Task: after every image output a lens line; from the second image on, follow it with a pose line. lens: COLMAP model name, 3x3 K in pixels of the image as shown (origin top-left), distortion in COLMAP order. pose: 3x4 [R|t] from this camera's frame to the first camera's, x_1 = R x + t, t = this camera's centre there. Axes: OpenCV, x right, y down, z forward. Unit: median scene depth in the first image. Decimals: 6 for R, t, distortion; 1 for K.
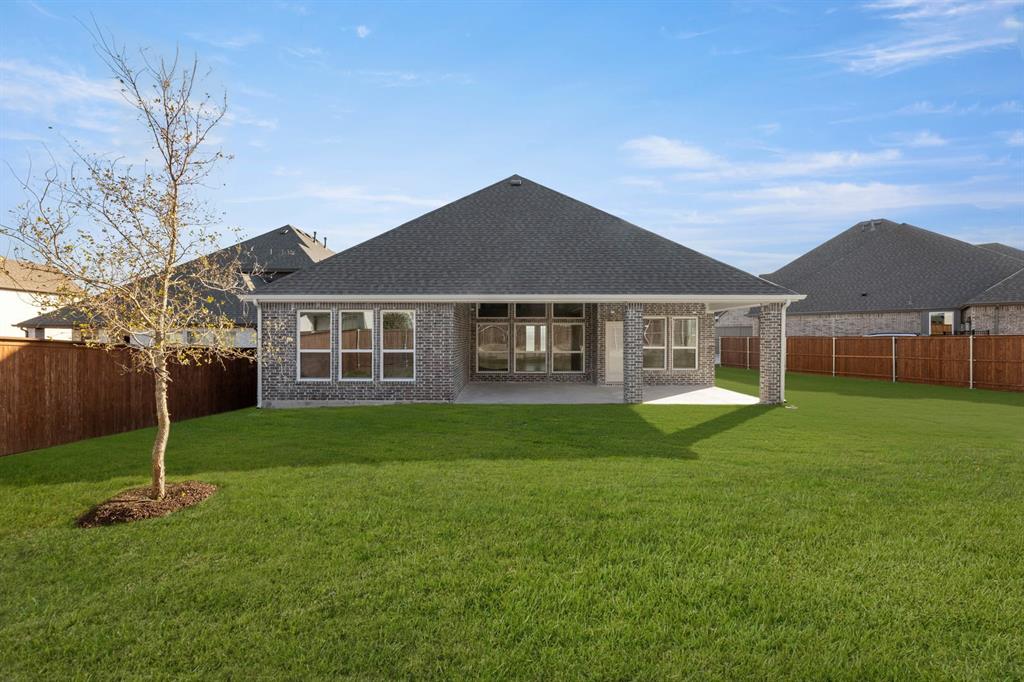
lens RADIAL K [[416.6, 0, 512.0], [0, 416.6, 336.2], [0, 0, 1]] dist [-0.000004, 0.000017]
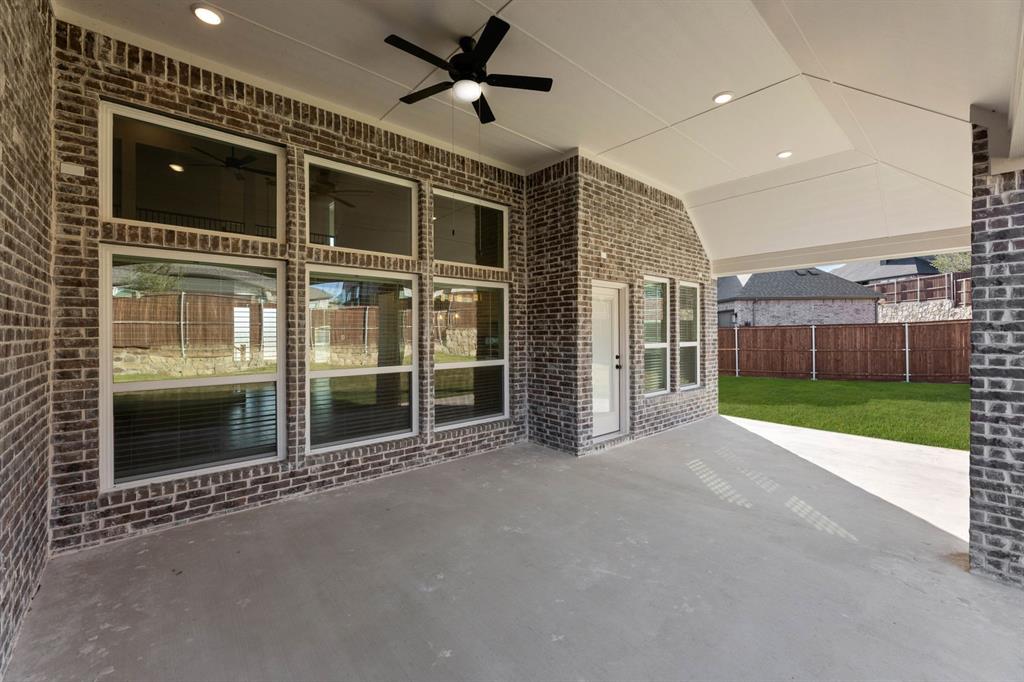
lens RADIAL K [[416.6, 0, 512.0], [0, 416.6, 336.2], [0, 0, 1]] dist [-0.000004, 0.000017]
pose [[0.774370, -0.010237, 0.632650, -0.058587], [0.003442, 0.999922, 0.011967, 0.010551], [-0.632724, -0.007089, 0.774345, 0.709320]]
